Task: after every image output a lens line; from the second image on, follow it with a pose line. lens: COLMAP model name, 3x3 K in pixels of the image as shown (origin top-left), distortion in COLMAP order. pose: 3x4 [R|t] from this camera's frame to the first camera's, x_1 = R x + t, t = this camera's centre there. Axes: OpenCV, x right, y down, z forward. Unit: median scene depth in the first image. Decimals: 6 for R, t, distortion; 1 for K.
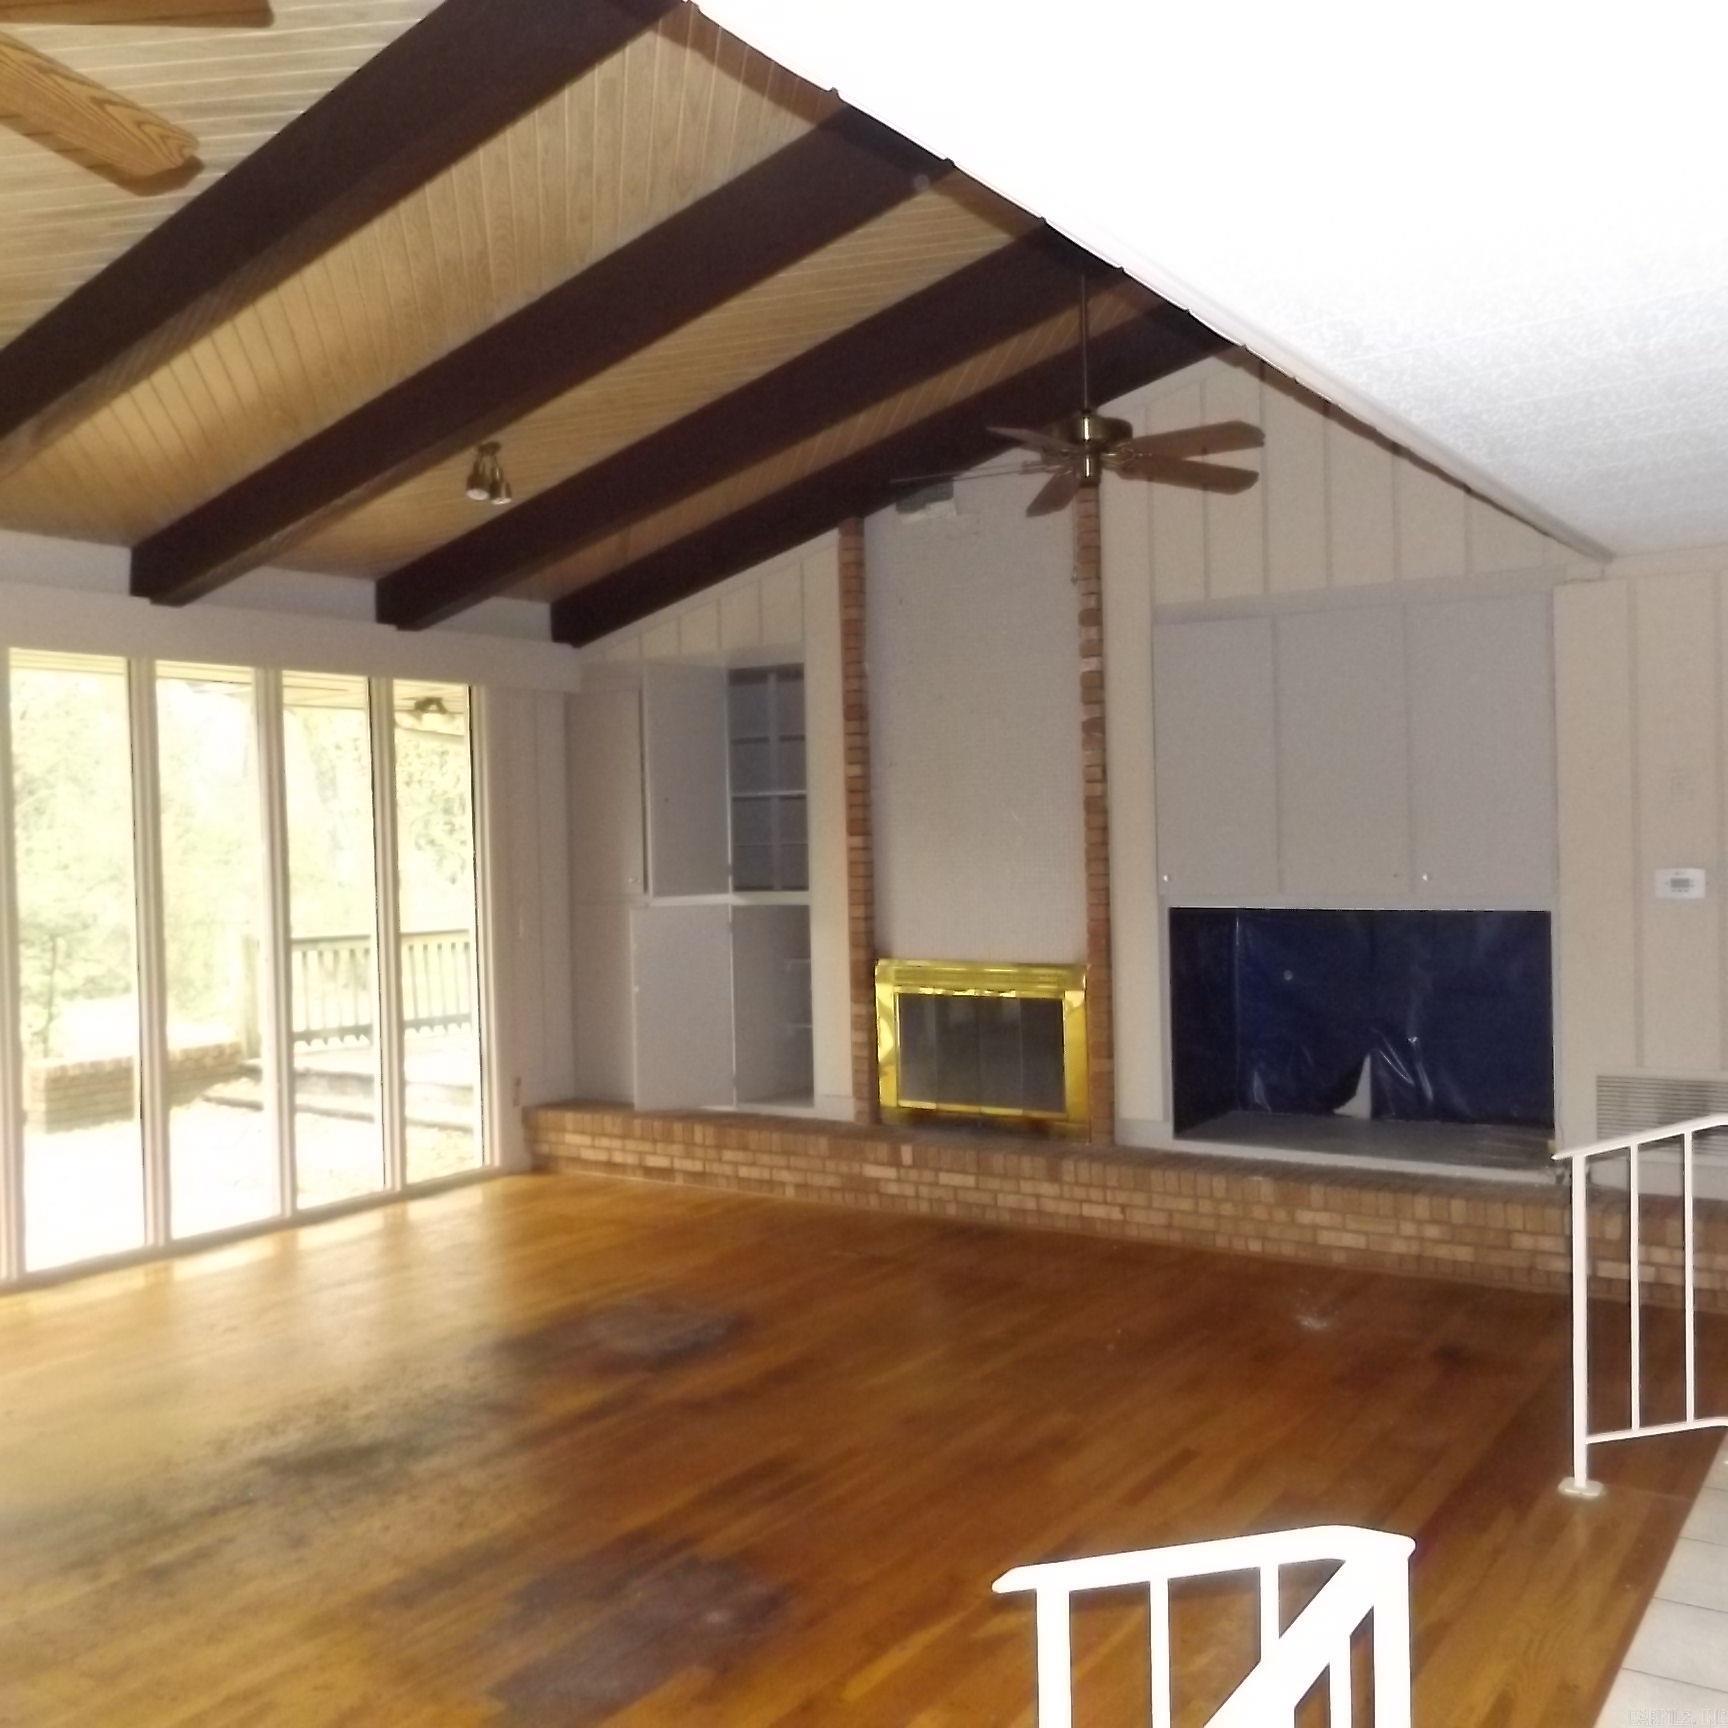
lens RADIAL K [[1711.1, 0, 863.1], [0, 1711.1, 863.9], [0, 0, 1]] dist [-0.012259, 0.000000]
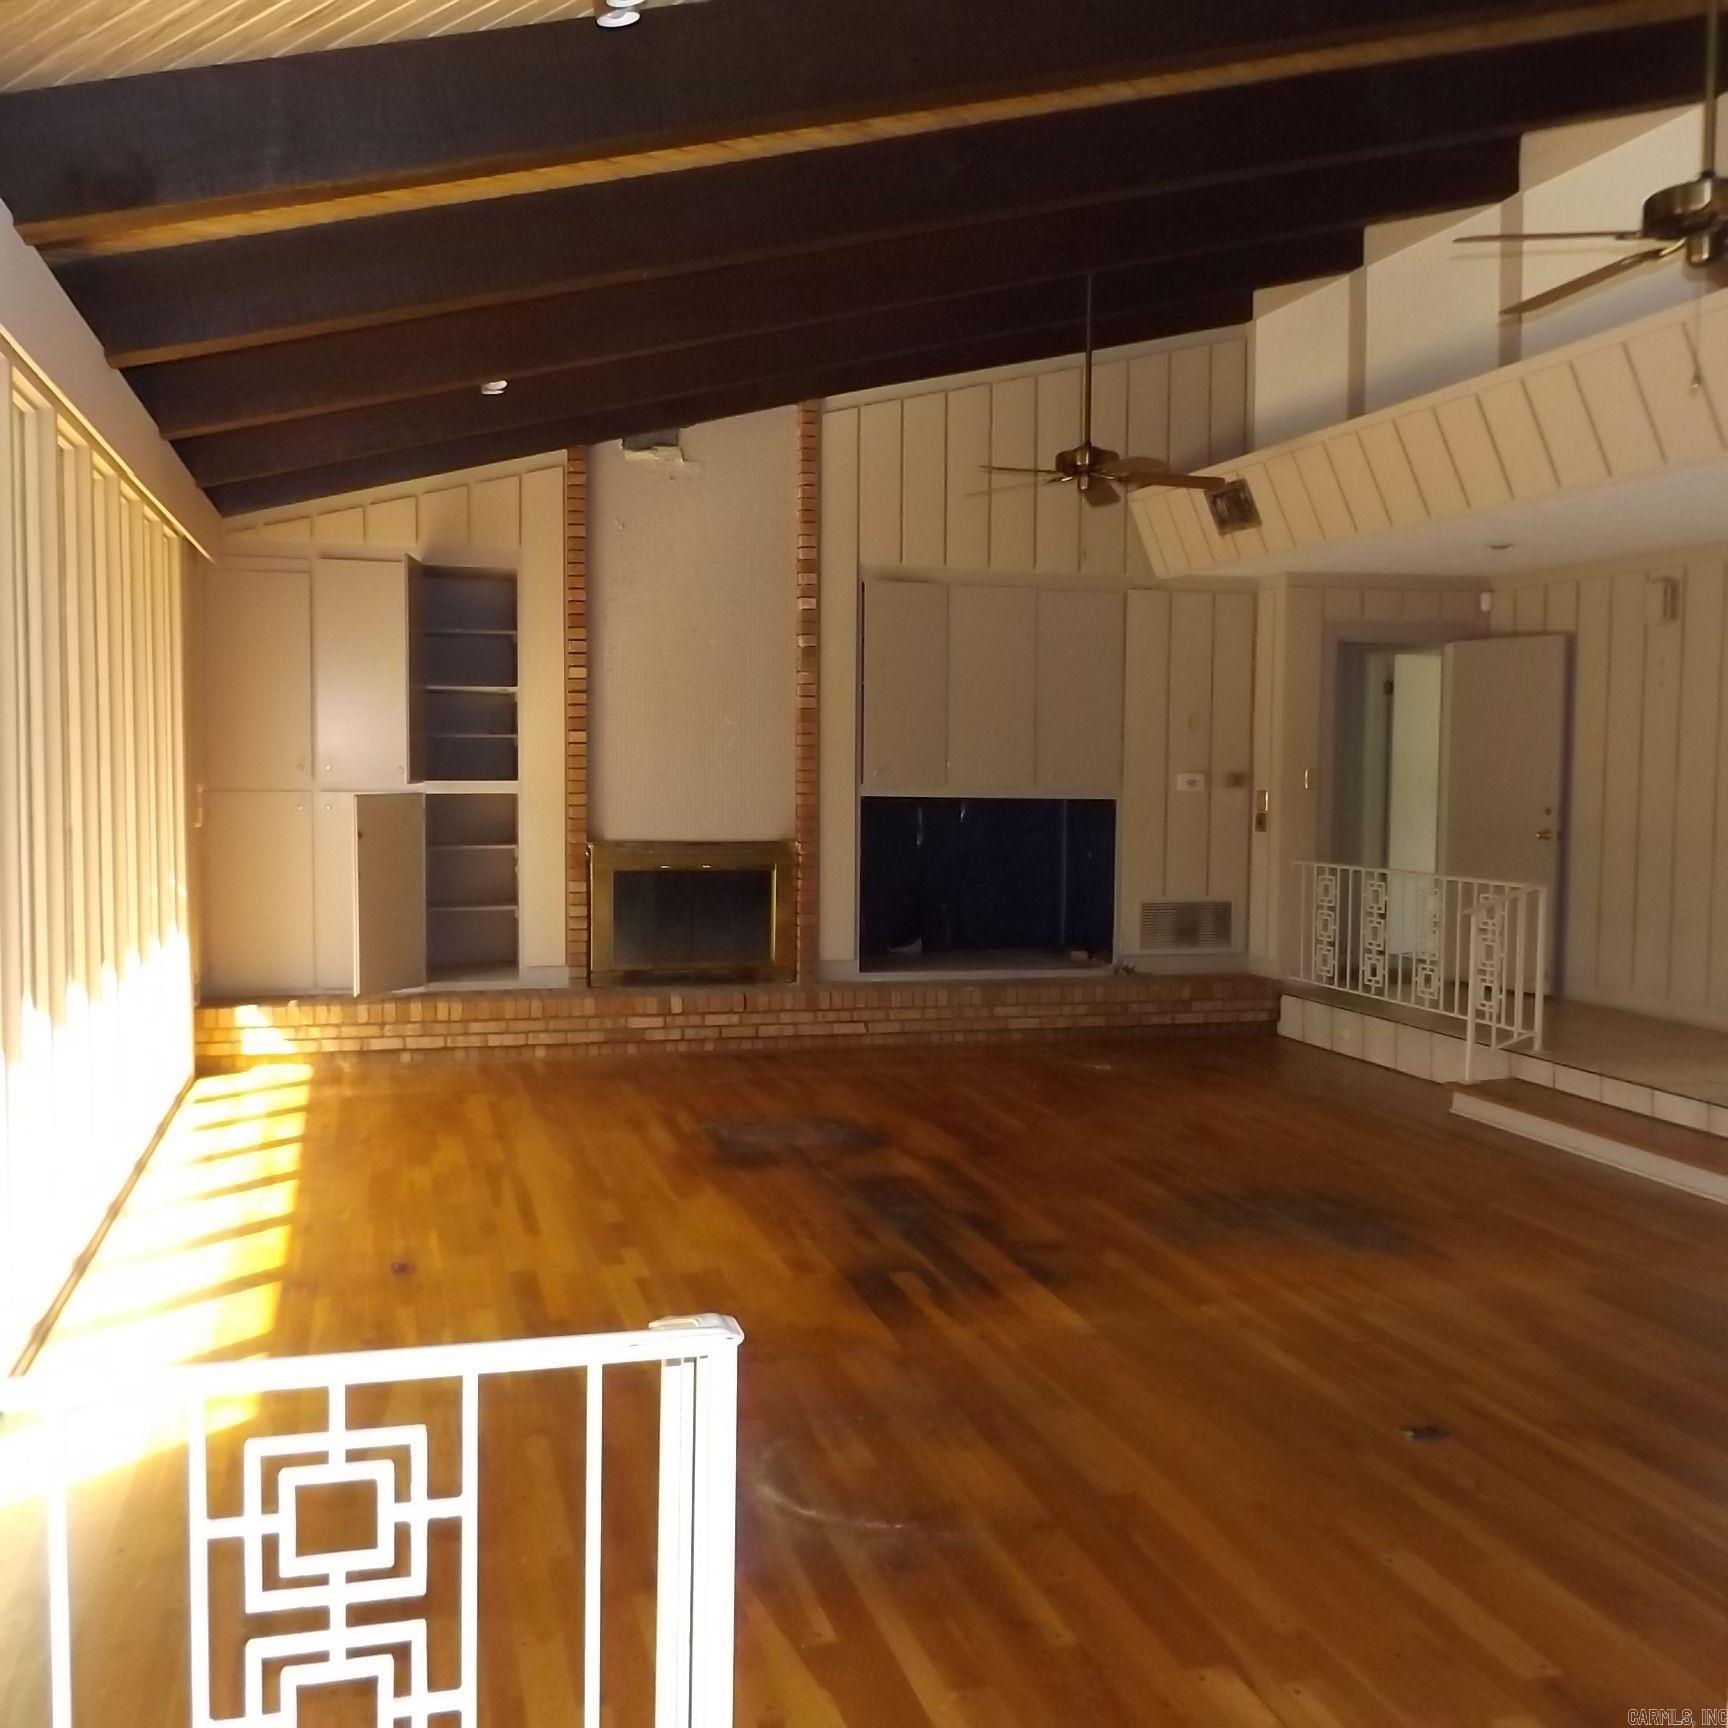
lens RADIAL K [[1711.1, 0, 863.5], [0, 1711.1, 864.9], [0, 0, 1]] dist [-0.012259, 0.000000]
pose [[0.649498, -0.016683, 0.760180, -0.806496], [-0.014350, 0.999312, 0.034192, 0.032582], [-0.760228, -0.033116, 0.648812, 0.143772]]
